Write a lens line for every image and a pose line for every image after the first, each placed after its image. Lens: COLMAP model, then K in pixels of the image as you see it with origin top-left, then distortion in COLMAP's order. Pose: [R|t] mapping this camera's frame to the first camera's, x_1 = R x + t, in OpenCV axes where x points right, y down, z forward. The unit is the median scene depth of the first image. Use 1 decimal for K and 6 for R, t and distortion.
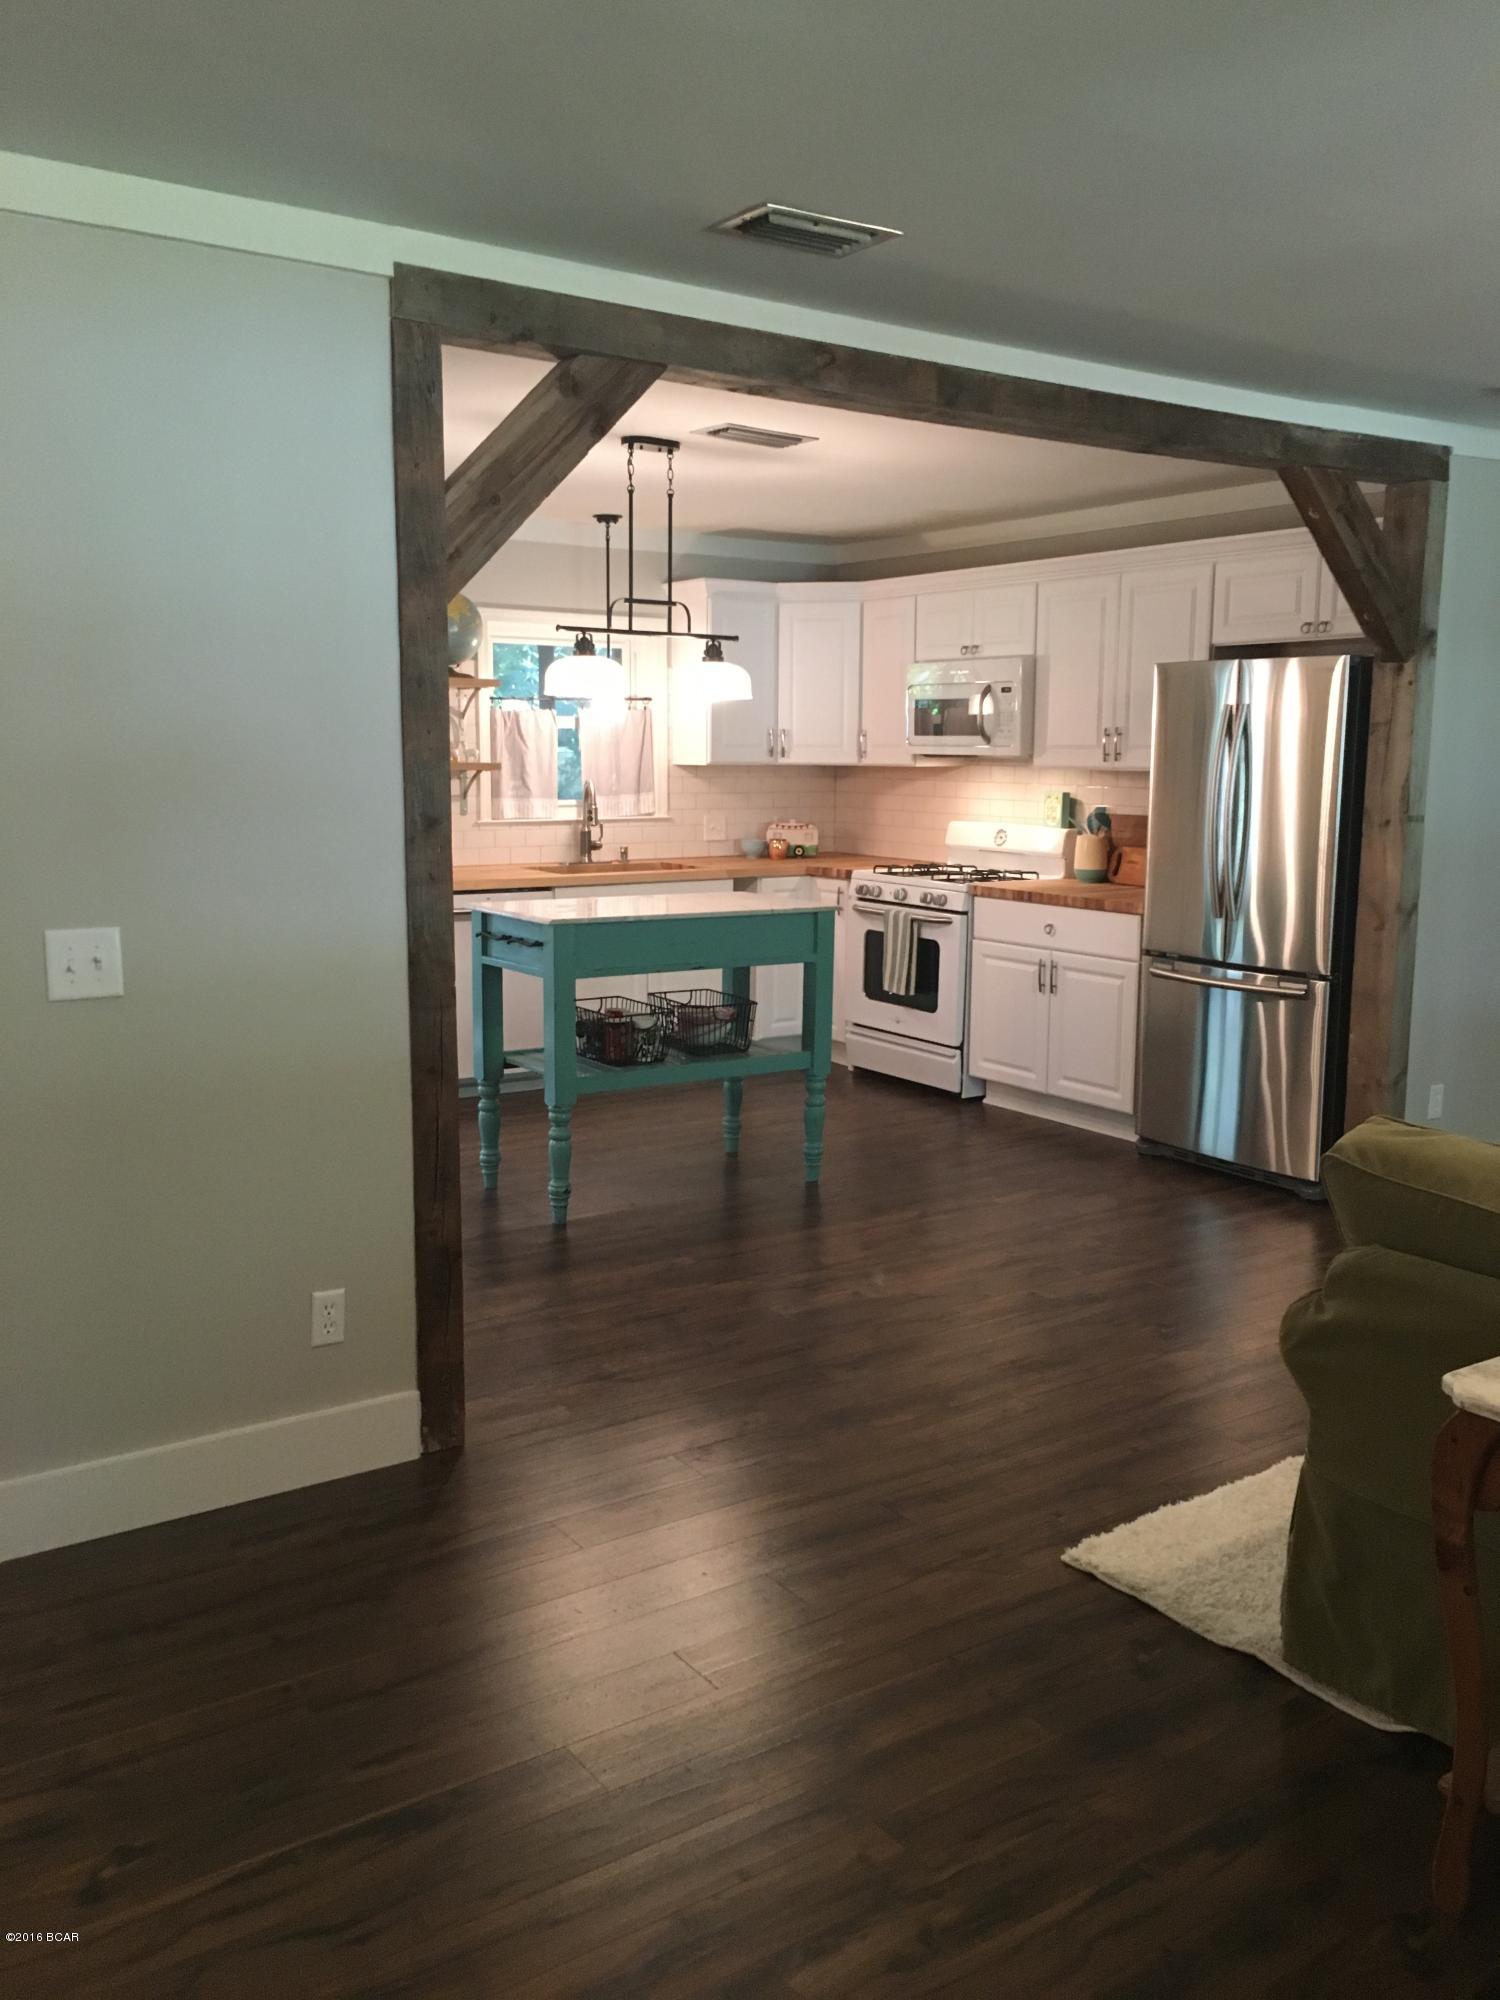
lens RADIAL K [[1718.5, 0, 750.0], [0, 1718.5, 1000.0], [0, 0, 1]] dist [0.036800, -0.015474]
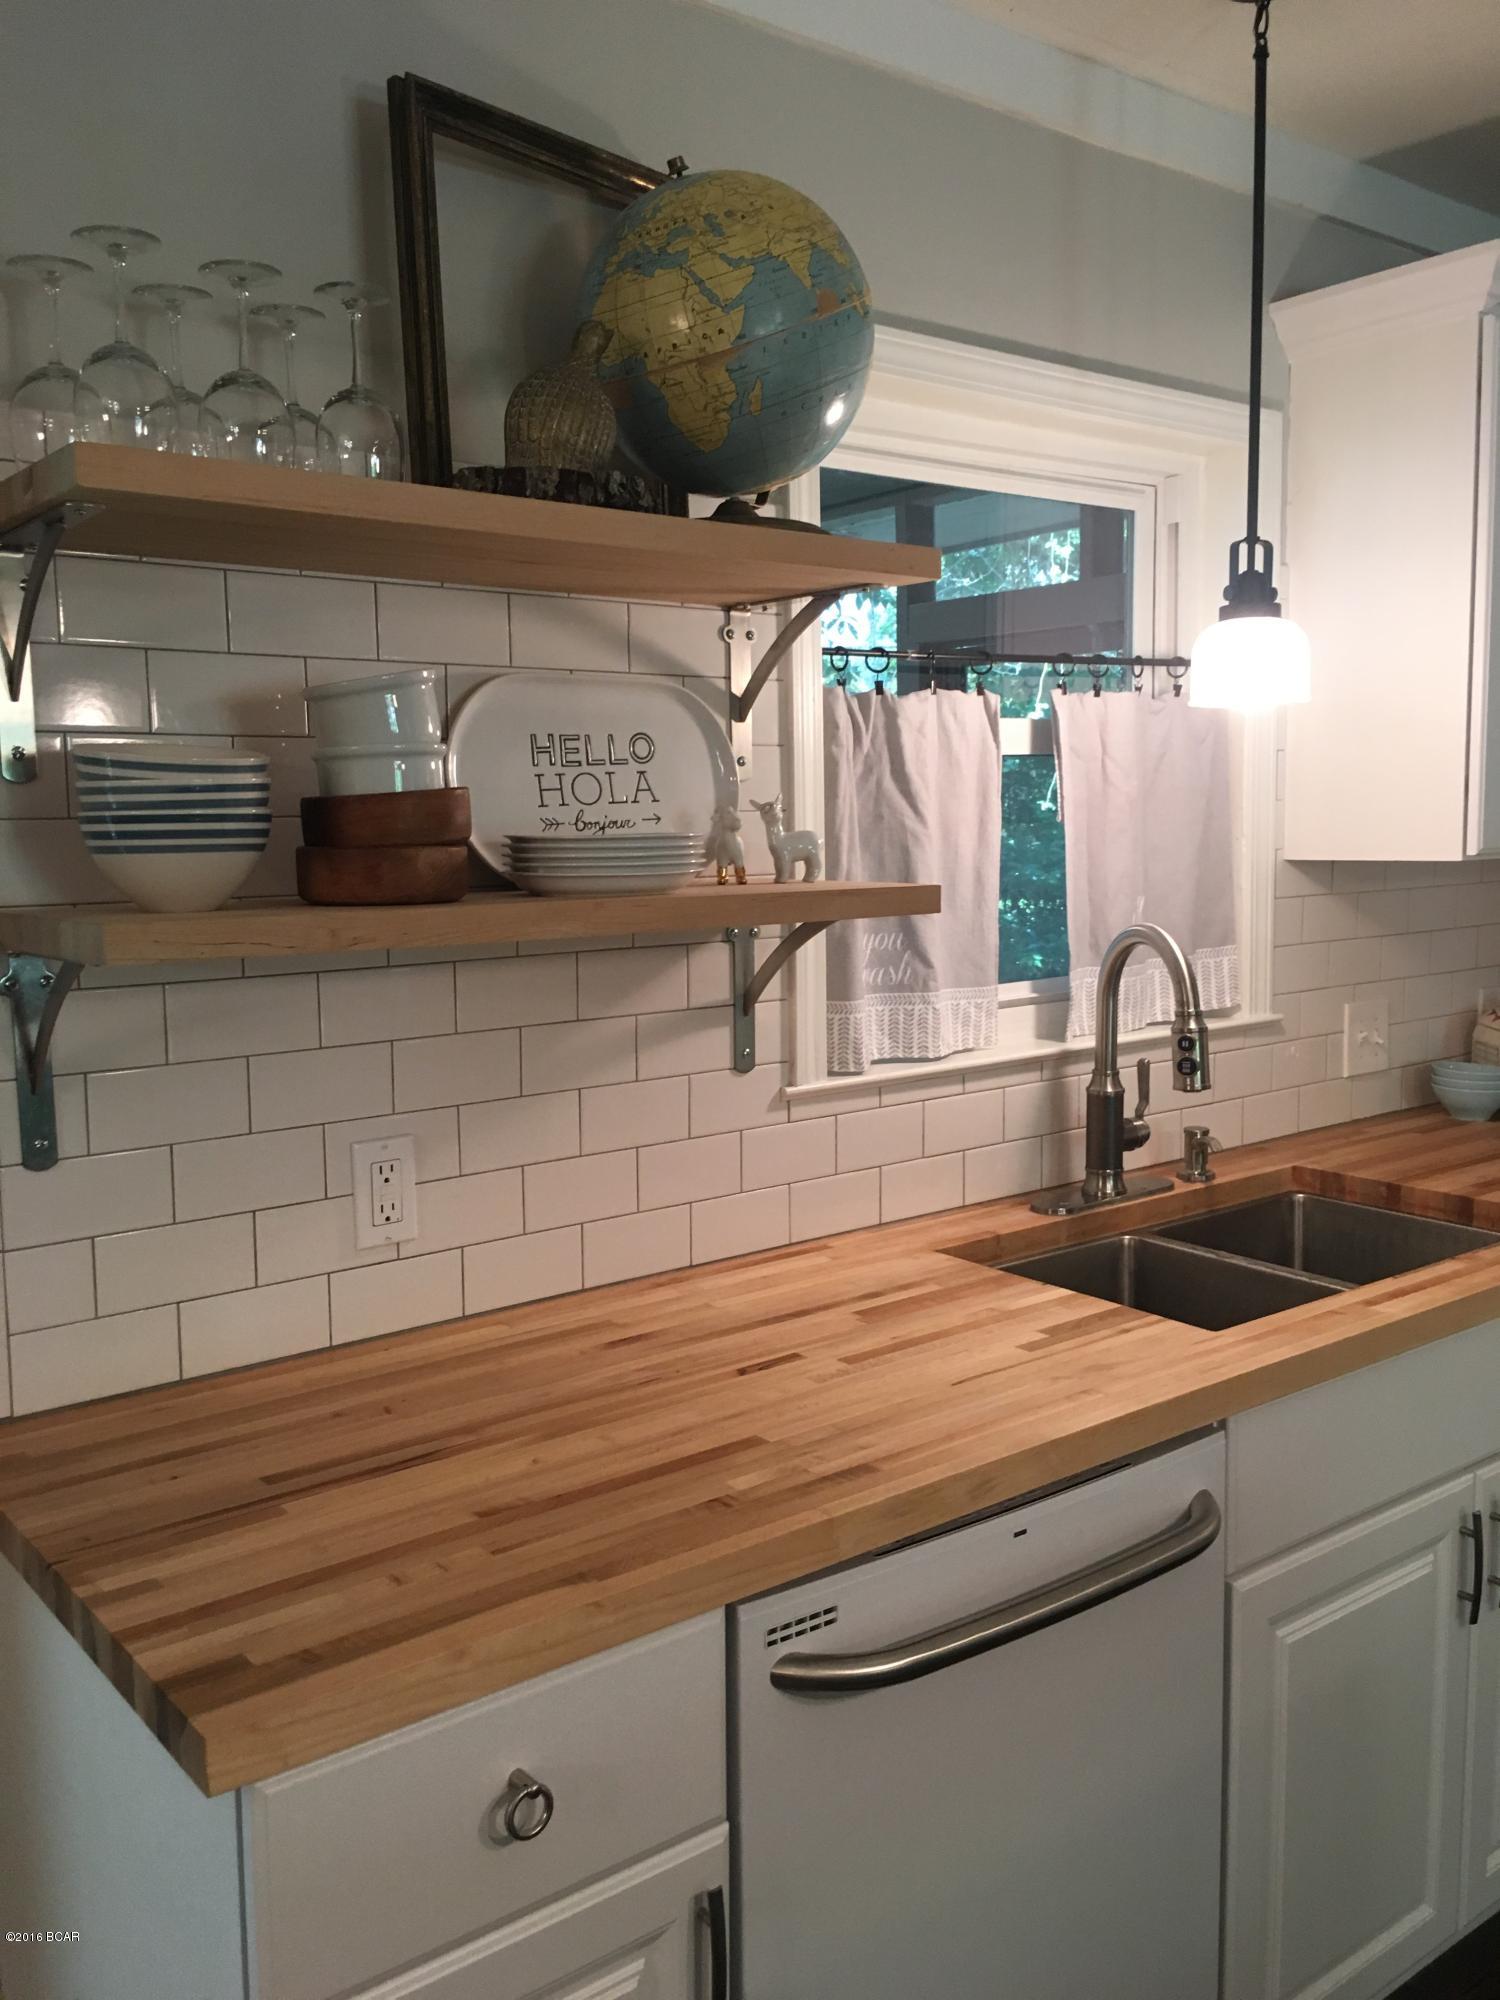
lens RADIAL K [[1718.5, 0, 750.0], [0, 1718.5, 1000.0], [0, 0, 1]] dist [0.036800, -0.015474]
pose [[0.997762, -0.031286, 0.059088, -0.182726], [0.033481, 0.998771, -0.036541, -0.109842], [-0.057872, 0.038438, 0.997584, 0.732491]]
